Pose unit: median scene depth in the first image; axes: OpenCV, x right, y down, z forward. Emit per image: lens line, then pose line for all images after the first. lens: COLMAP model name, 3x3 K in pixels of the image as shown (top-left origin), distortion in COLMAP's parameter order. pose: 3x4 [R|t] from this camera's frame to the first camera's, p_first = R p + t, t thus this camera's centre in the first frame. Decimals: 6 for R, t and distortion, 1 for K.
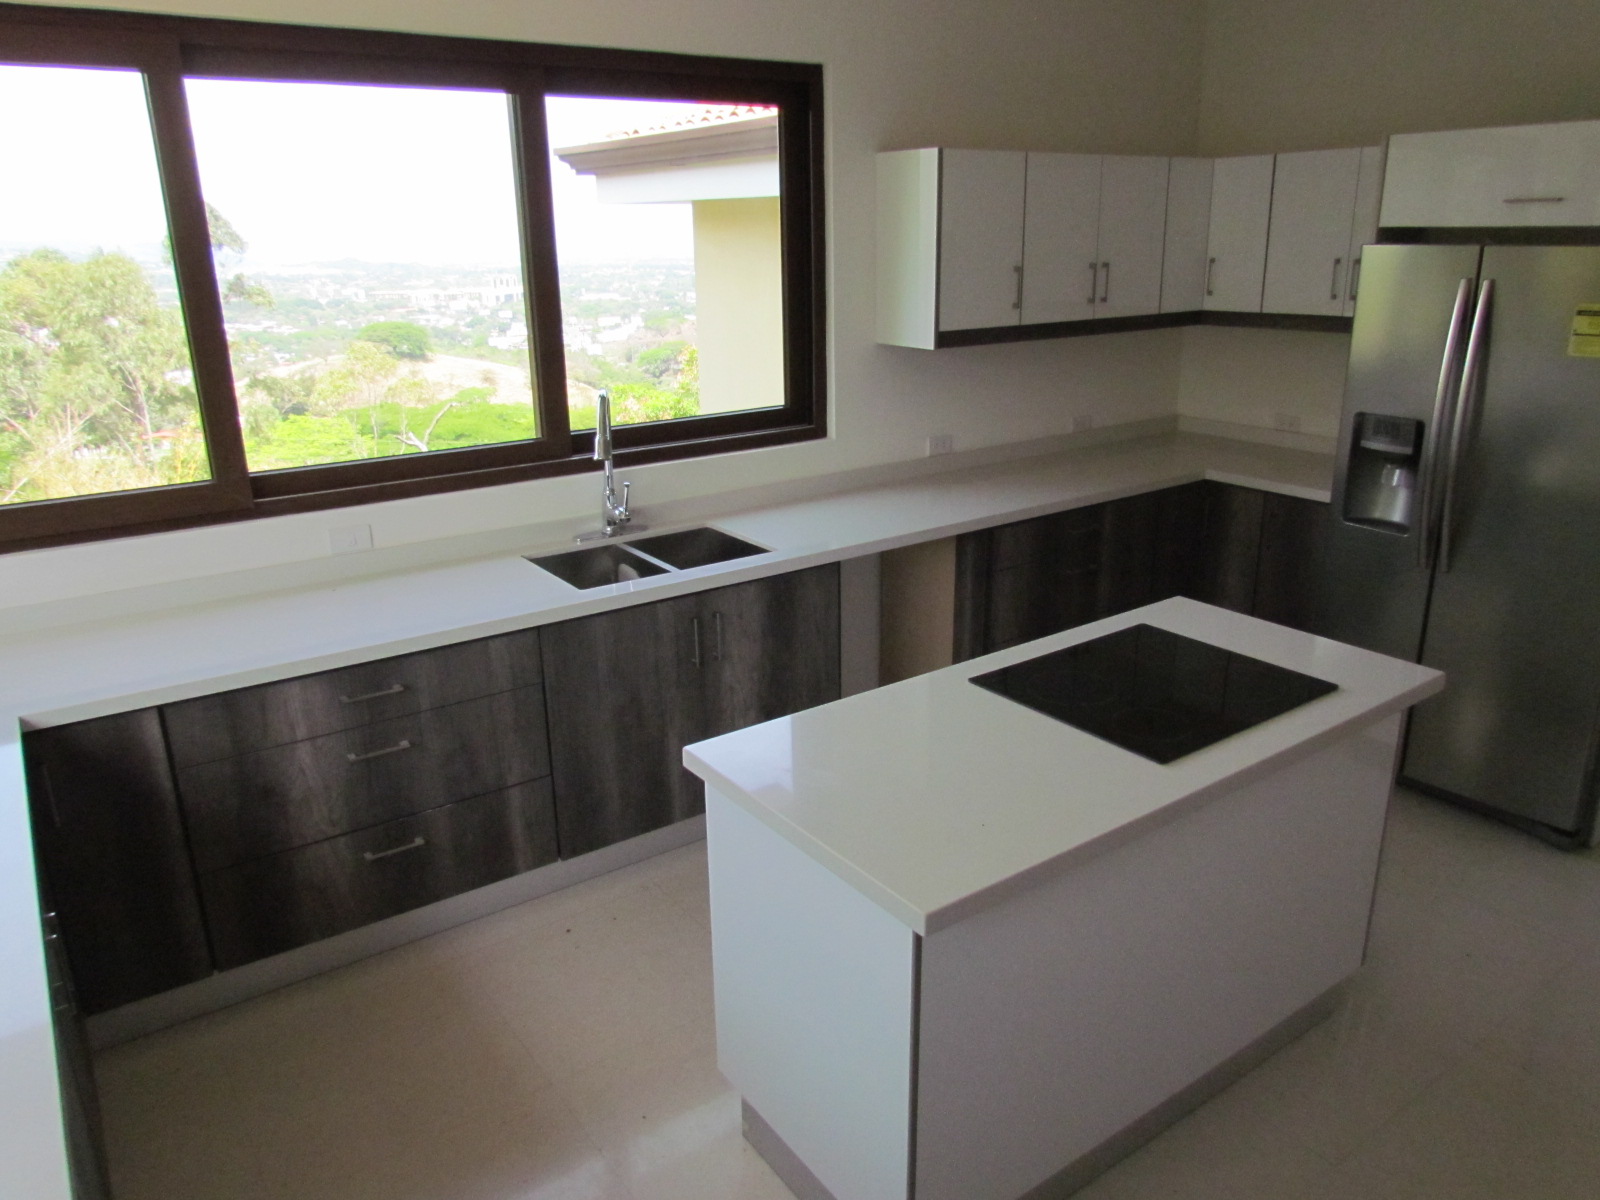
lens RADIAL K [[1135.2, 0, 800.0], [0, 1135.2, 600.0], [0, 0, 1]] dist [0.002893, 0.000388]
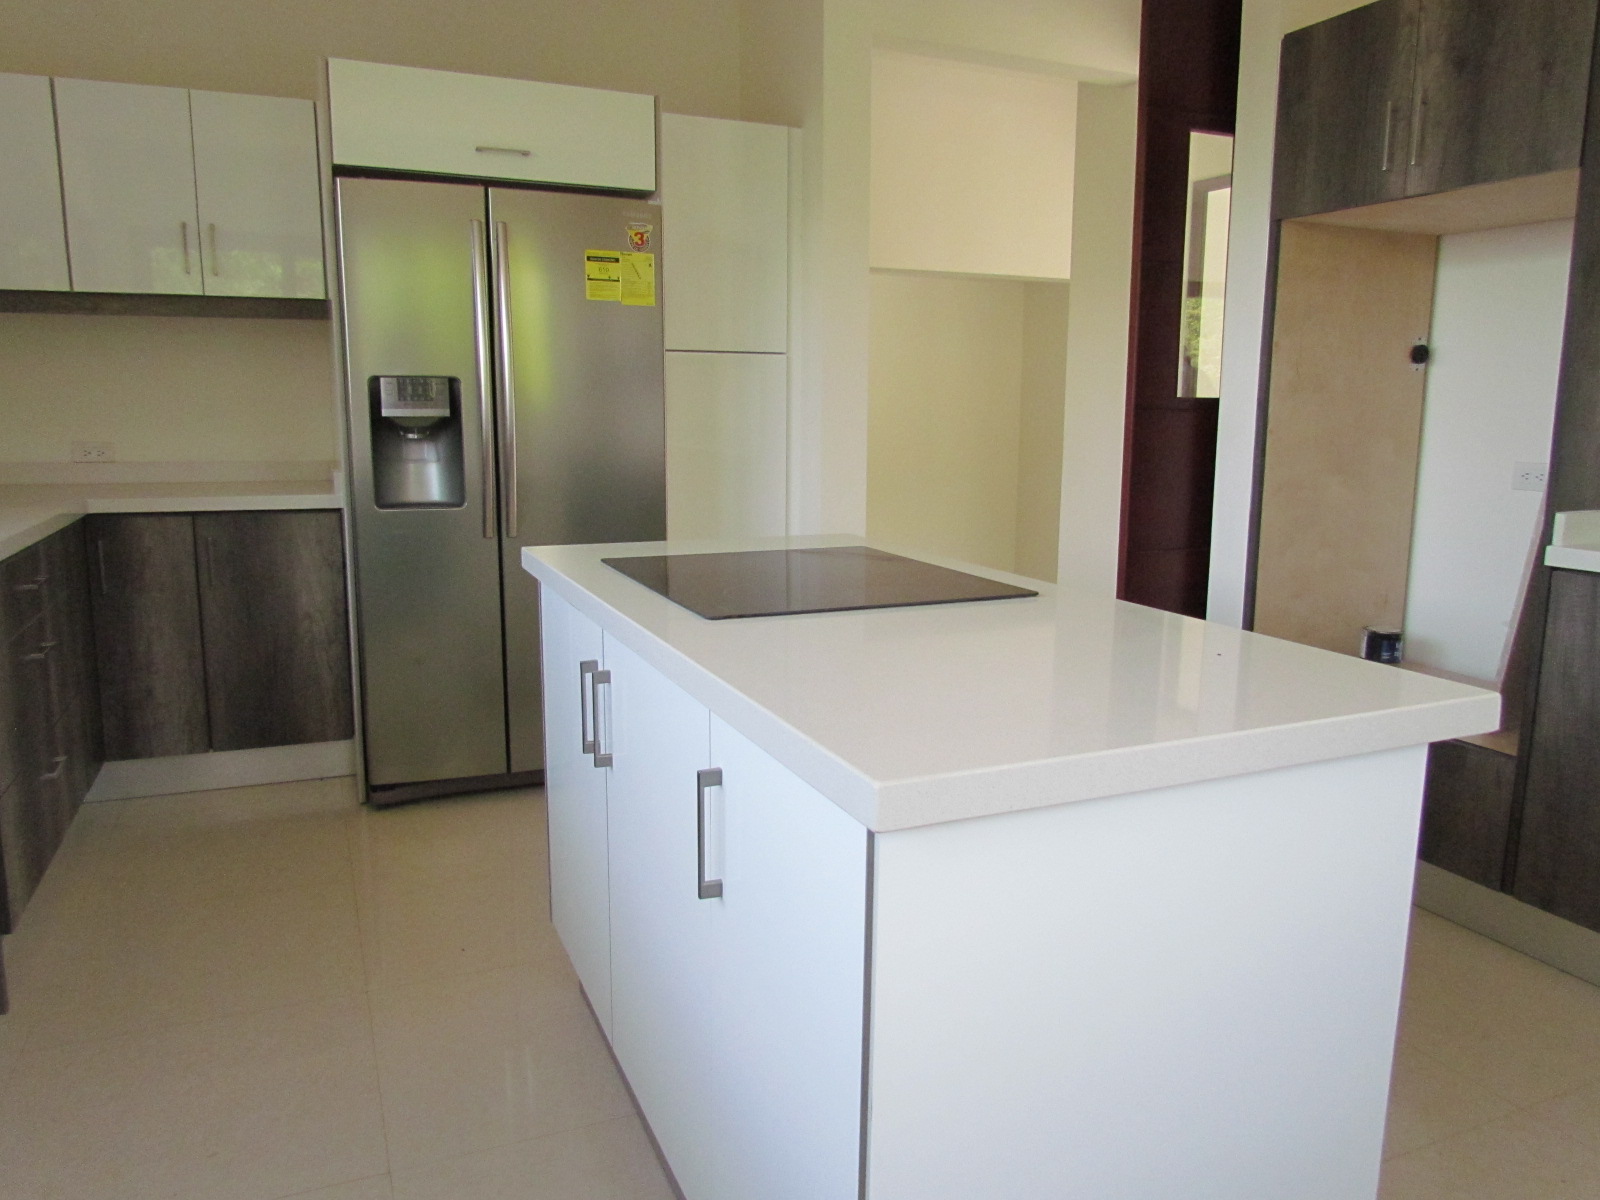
lens RADIAL K [[1135.2, 0, 800.0], [0, 1135.2, 600.0], [0, 0, 1]] dist [0.002893, 0.000388]
pose [[0.207332, -0.139792, 0.968231, -0.291145], [0.294574, 0.952722, 0.074474, 0.025540], [-0.932866, 0.269775, 0.238709, 0.548078]]
